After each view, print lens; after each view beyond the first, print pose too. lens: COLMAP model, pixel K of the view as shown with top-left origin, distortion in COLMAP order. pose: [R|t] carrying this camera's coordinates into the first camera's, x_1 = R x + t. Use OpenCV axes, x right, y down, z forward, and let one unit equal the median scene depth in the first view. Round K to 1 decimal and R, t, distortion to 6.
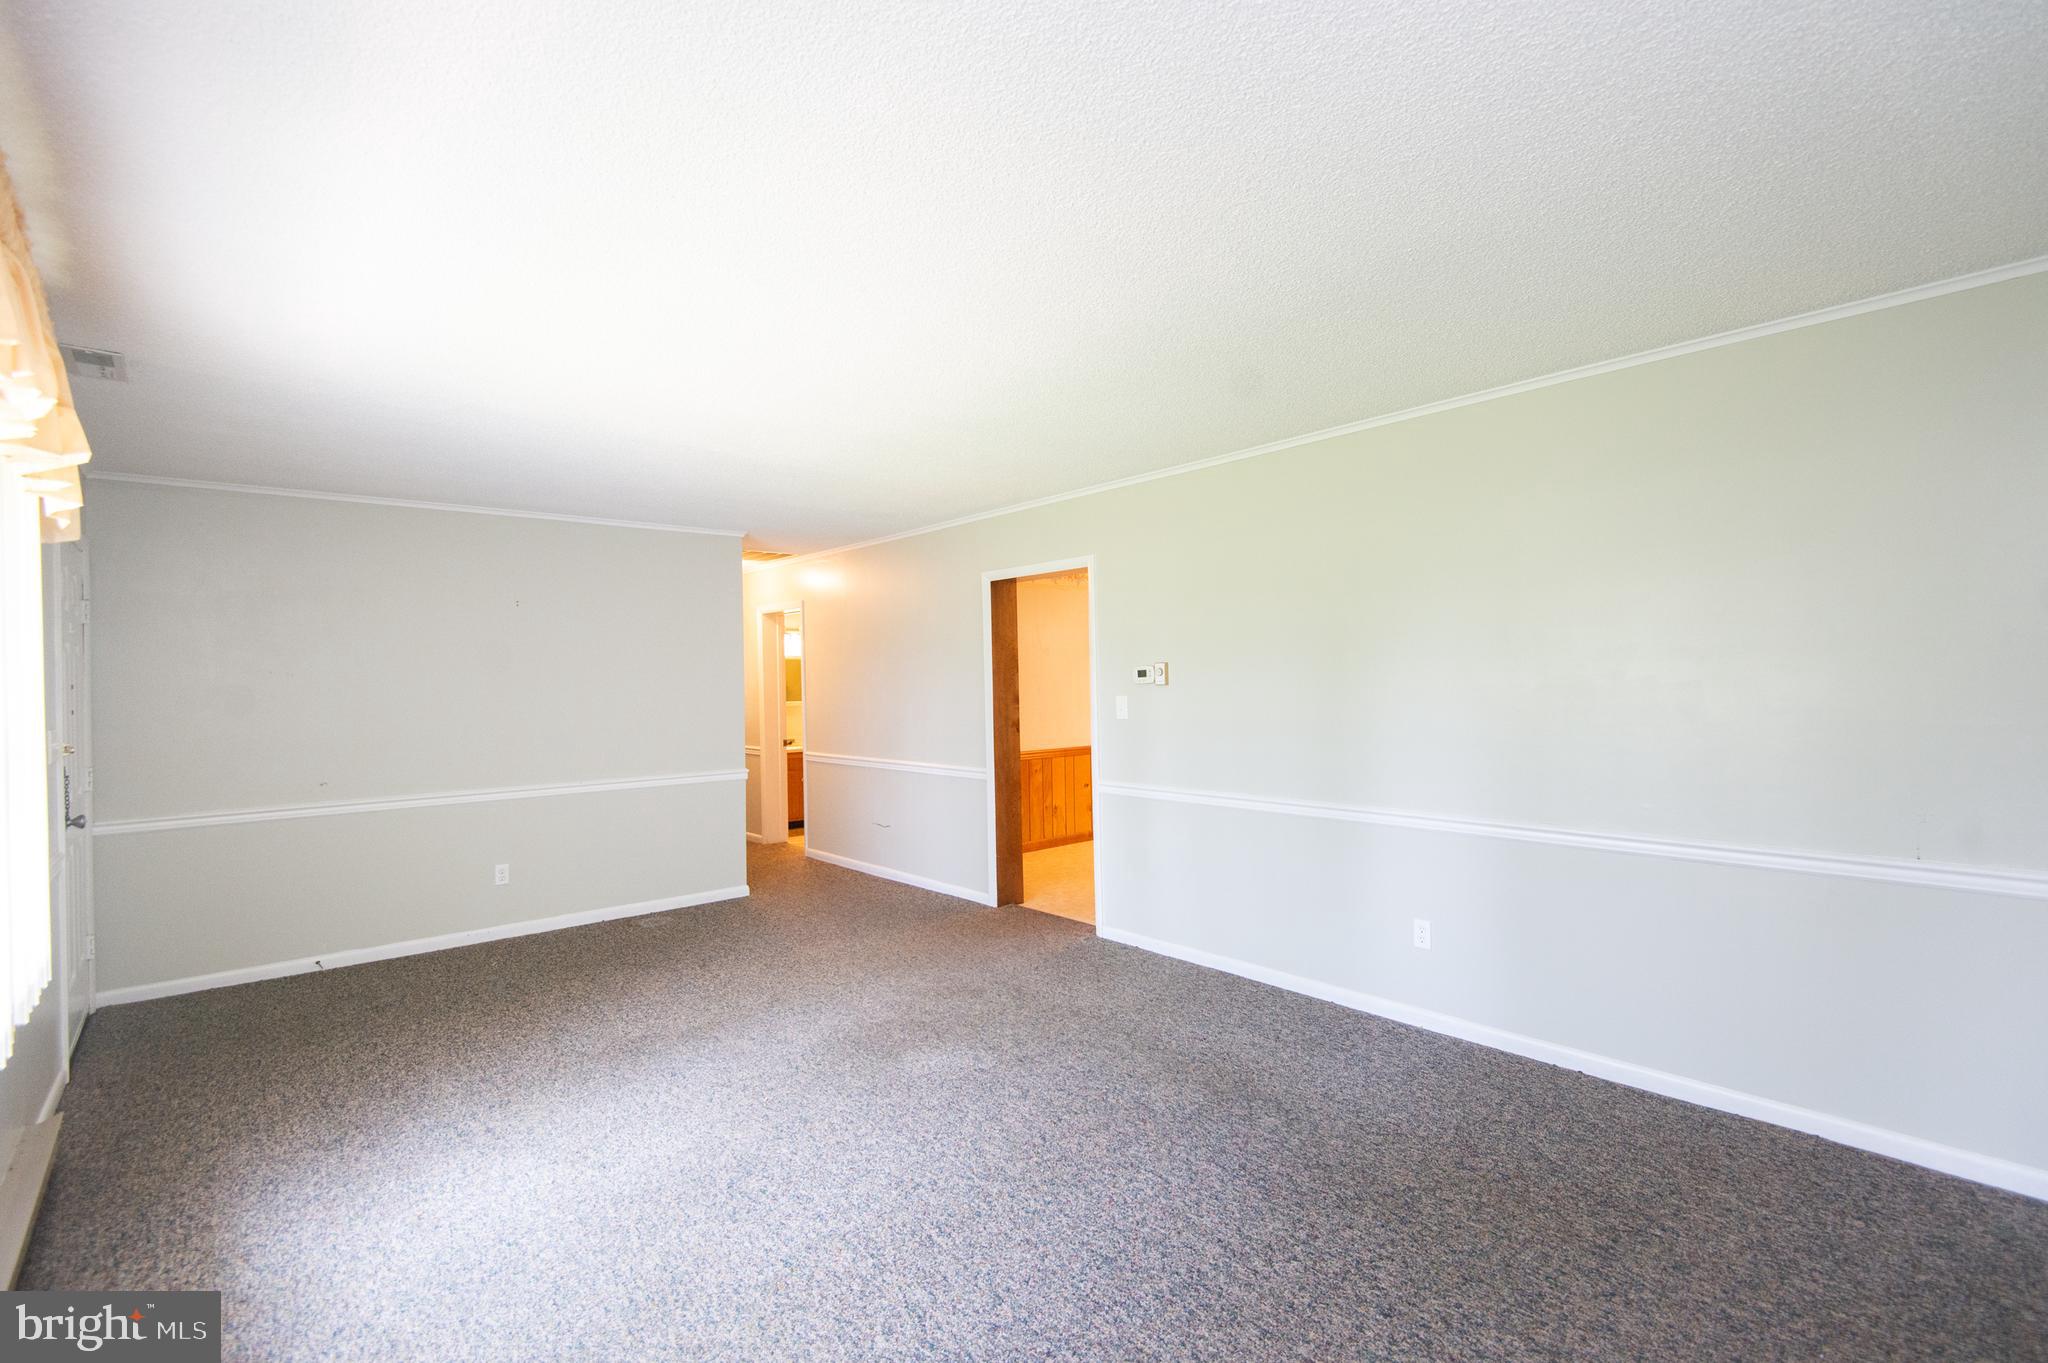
lens RADIAL K [[930.6, 0, 1031.5], [0, 930.6, 677.1], [0, 0, 1]] dist [0.031976, -0.017003]
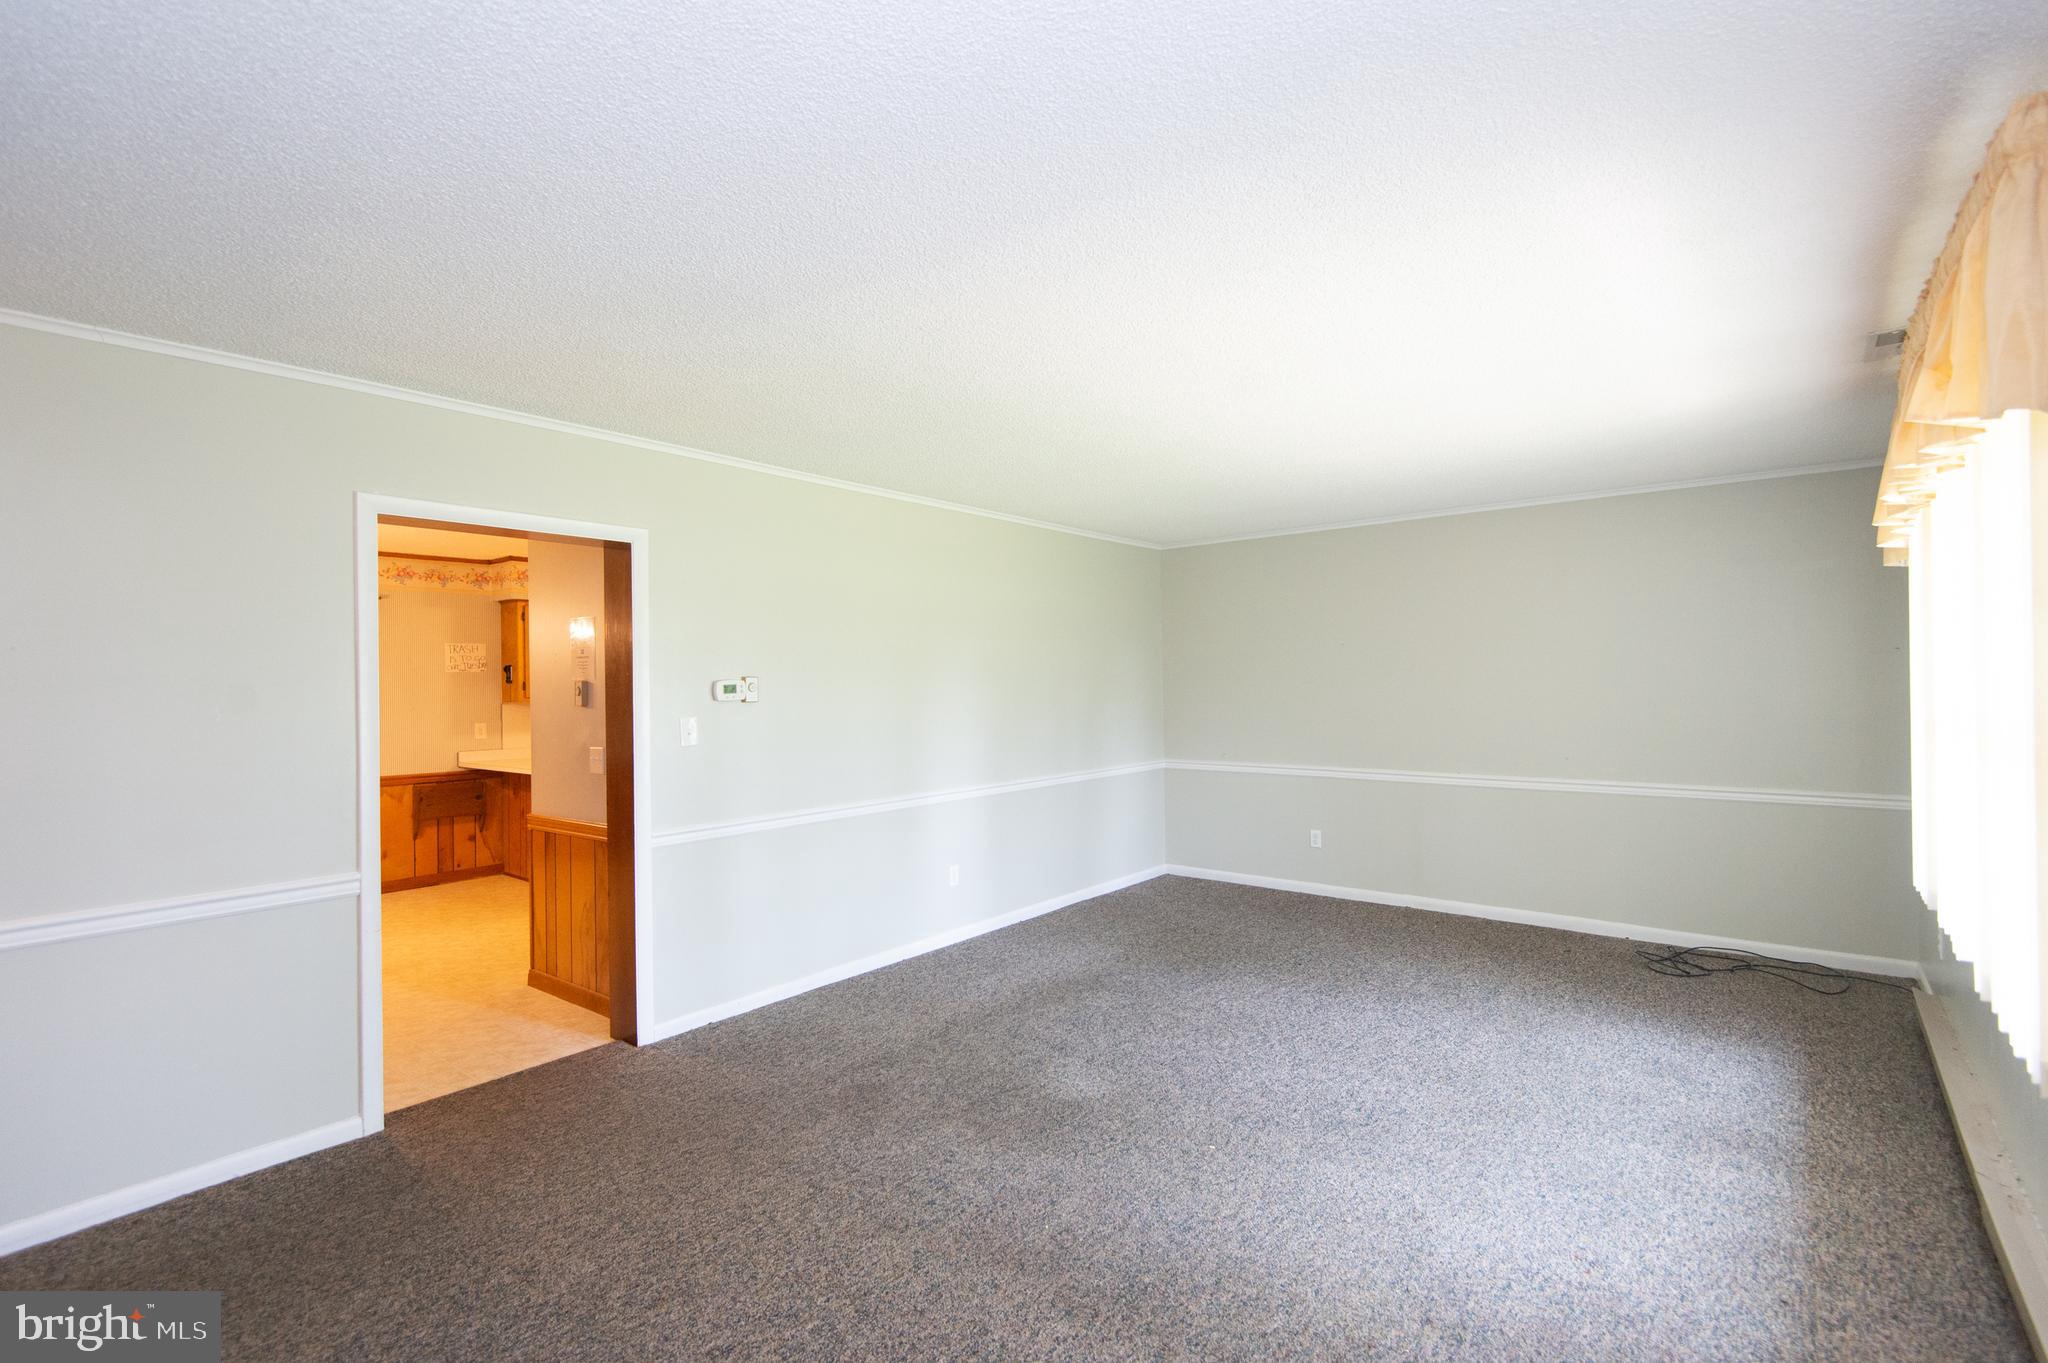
lens RADIAL K [[930.6, 0, 1032.7], [0, 930.6, 670.5], [0, 0, 1]] dist [0.031976, -0.017003]
pose [[-0.169472, 0.037371, 0.984826, -1.026552], [0.019902, 0.999207, -0.034492, 0.020228], [-0.985334, 0.013754, -0.170082, 1.169589]]
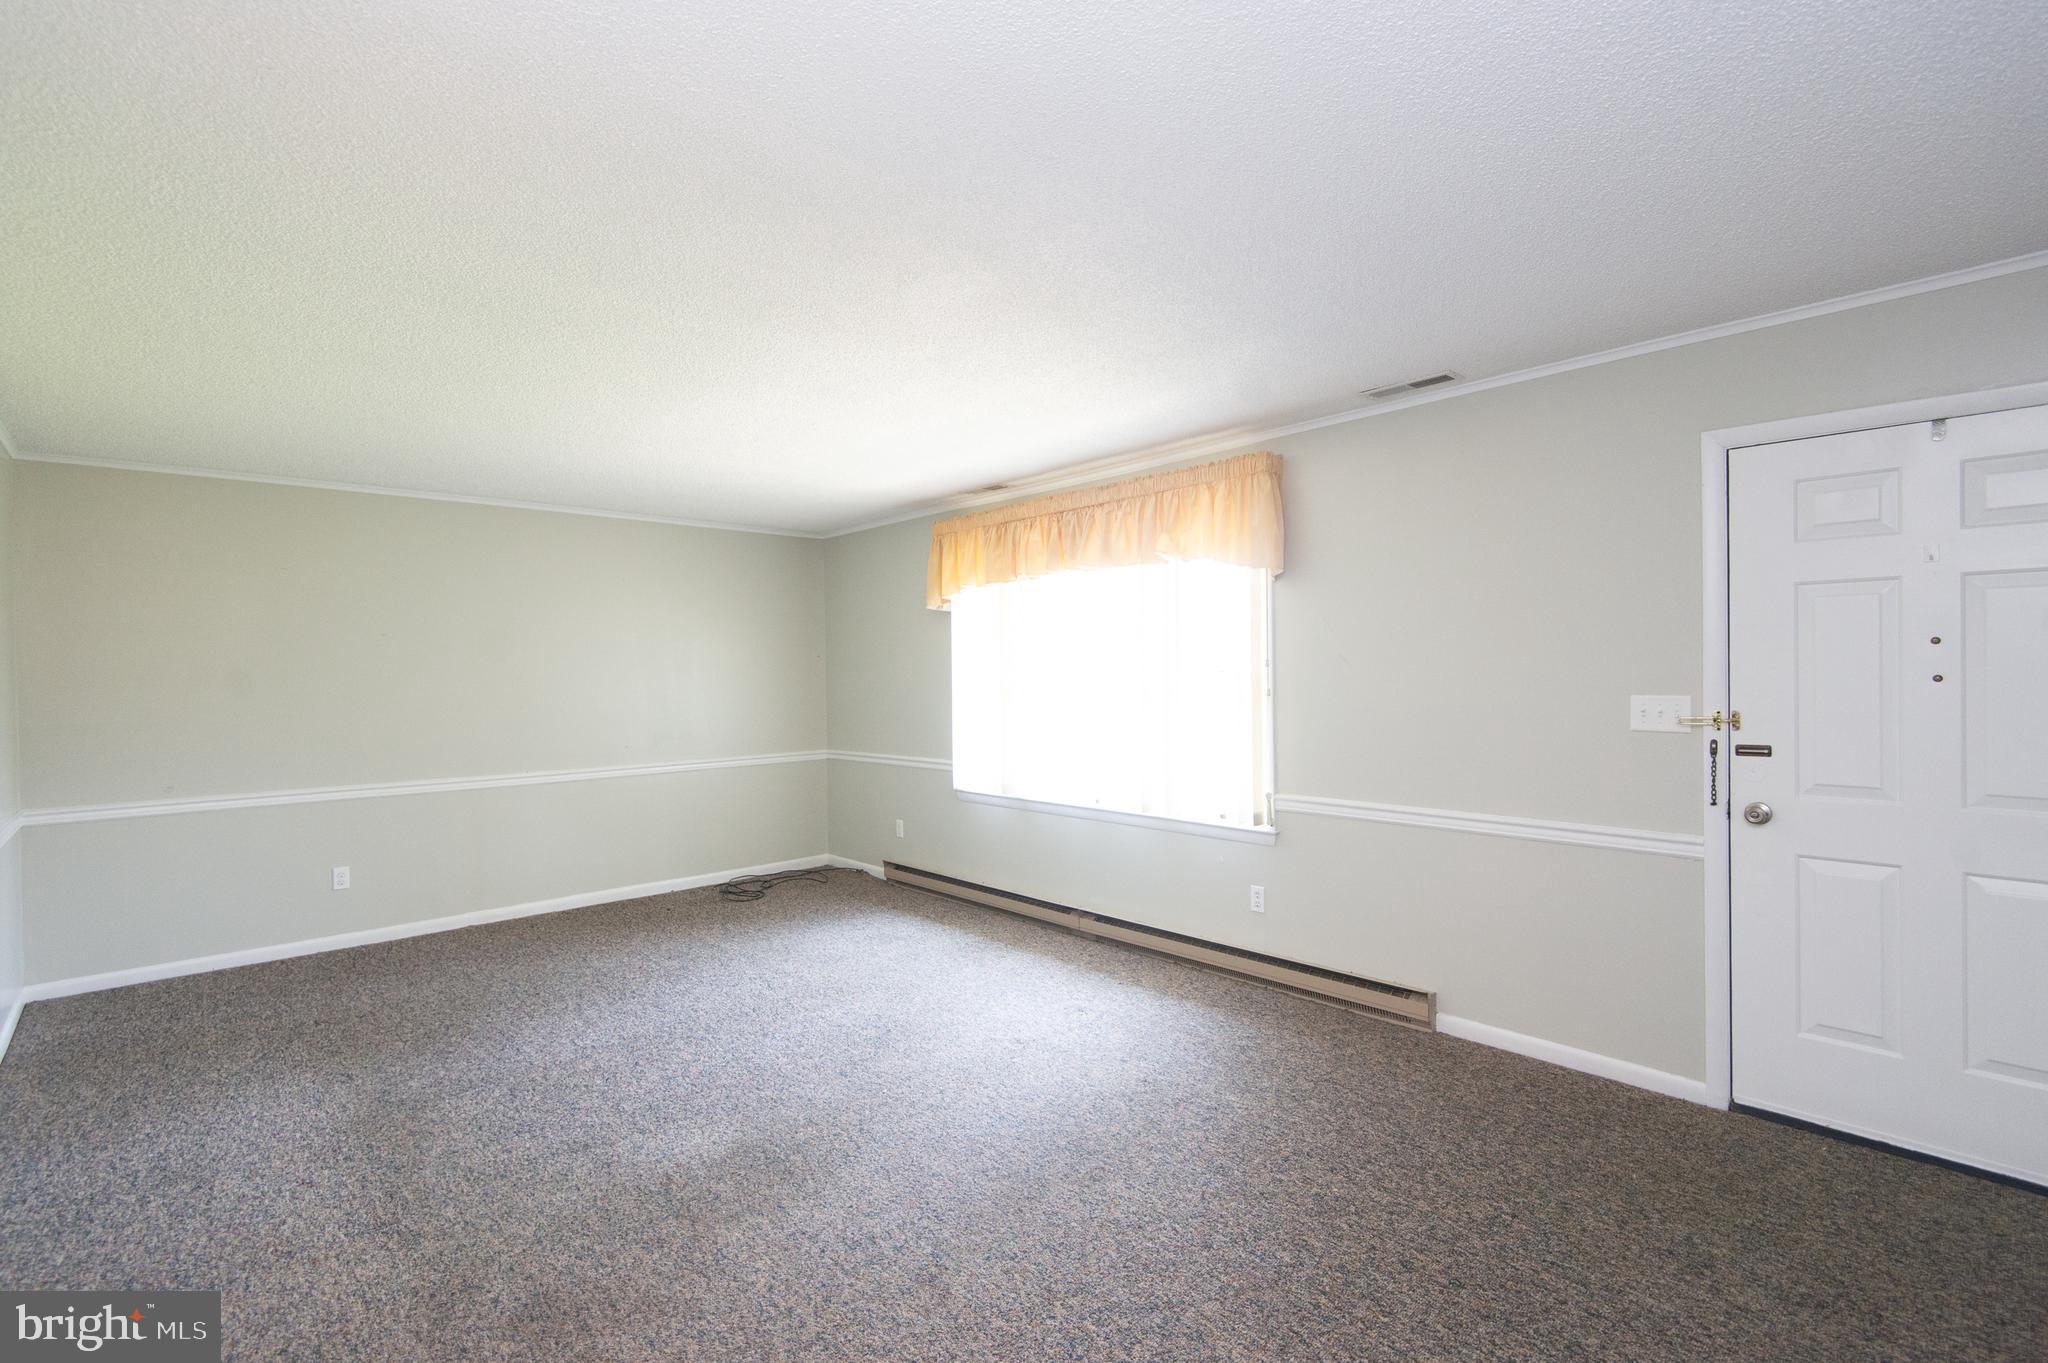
lens RADIAL K [[930.6, 0, 1019.0], [0, 930.6, 689.8], [0, 0, 1]] dist [0.031976, -0.017003]
pose [[-0.999216, 0.034500, -0.019401, -0.374056], [0.034047, 0.999150, 0.023226, 0.007116], [0.020186, 0.022547, -0.999542, 1.763879]]
